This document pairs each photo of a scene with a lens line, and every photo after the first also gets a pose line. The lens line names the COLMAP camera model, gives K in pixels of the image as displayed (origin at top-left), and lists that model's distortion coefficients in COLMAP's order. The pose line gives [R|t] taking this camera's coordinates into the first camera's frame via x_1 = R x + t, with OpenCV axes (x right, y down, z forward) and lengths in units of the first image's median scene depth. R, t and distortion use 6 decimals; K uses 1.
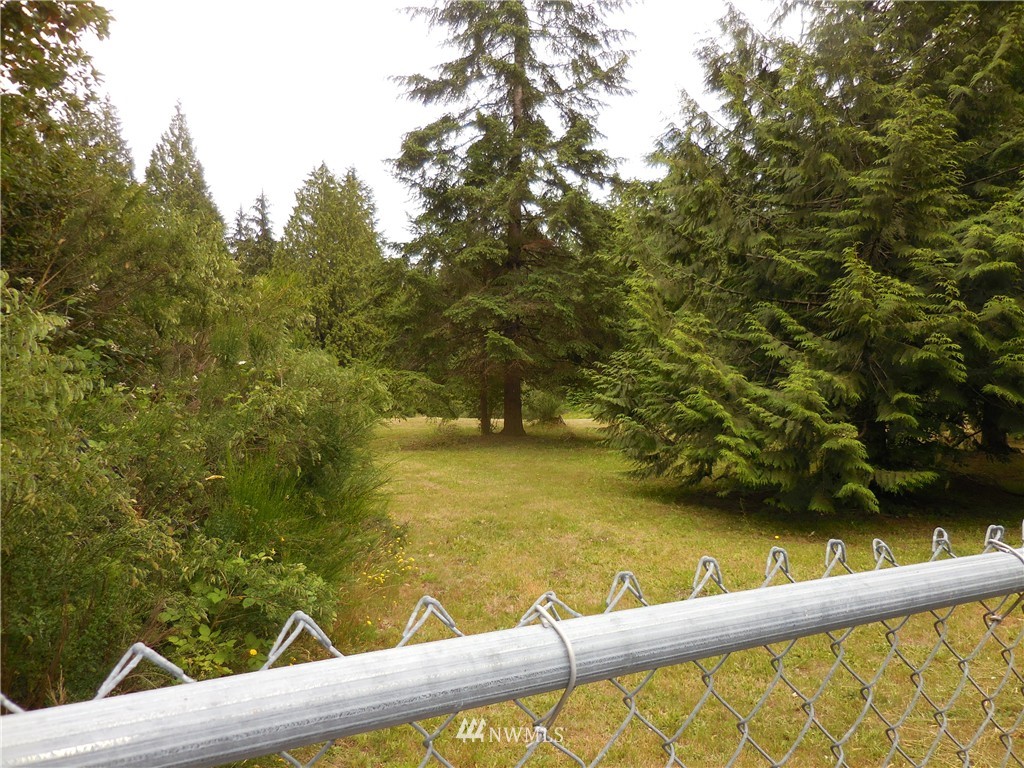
lens RADIAL K [[796.1, 0, 508.9], [0, 796.1, 384.4], [0, 0, 1]] dist [0.014381, 0.002147]
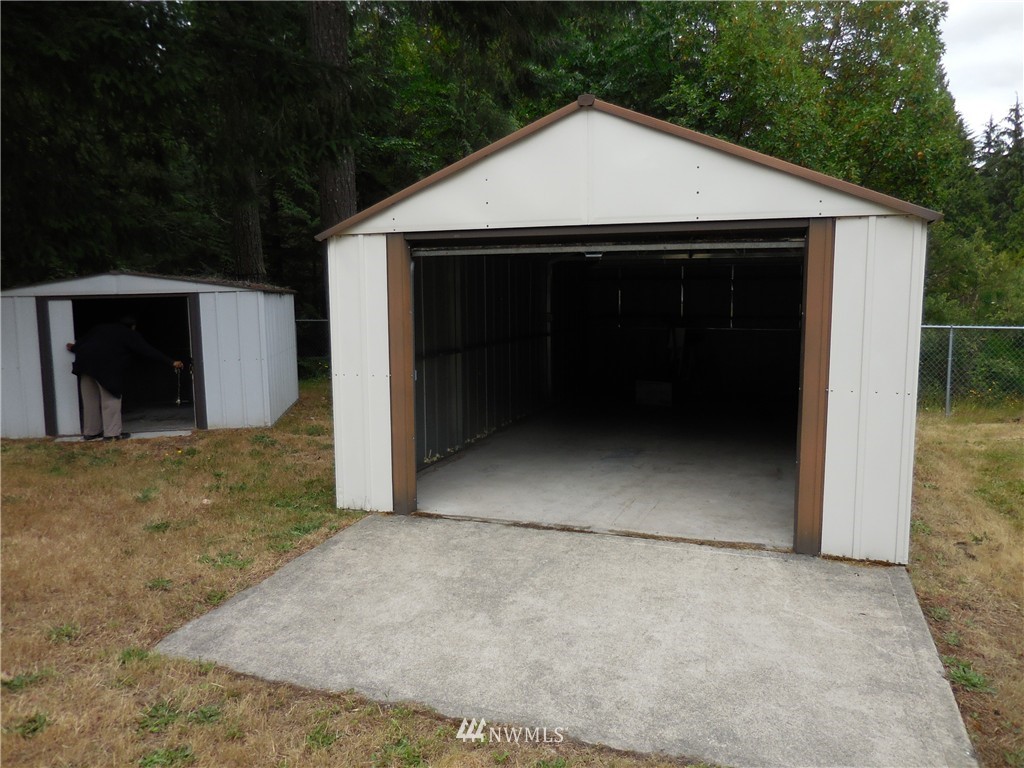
lens RADIAL K [[796.1, 0, 508.4], [0, 796.1, 382.2], [0, 0, 1]] dist [0.014381, 0.002147]
pose [[0.656564, 0.066323, -0.751349, 0.042385], [0.011583, 0.995123, 0.097964, -0.002912], [0.754181, -0.073022, 0.652593, -0.133593]]
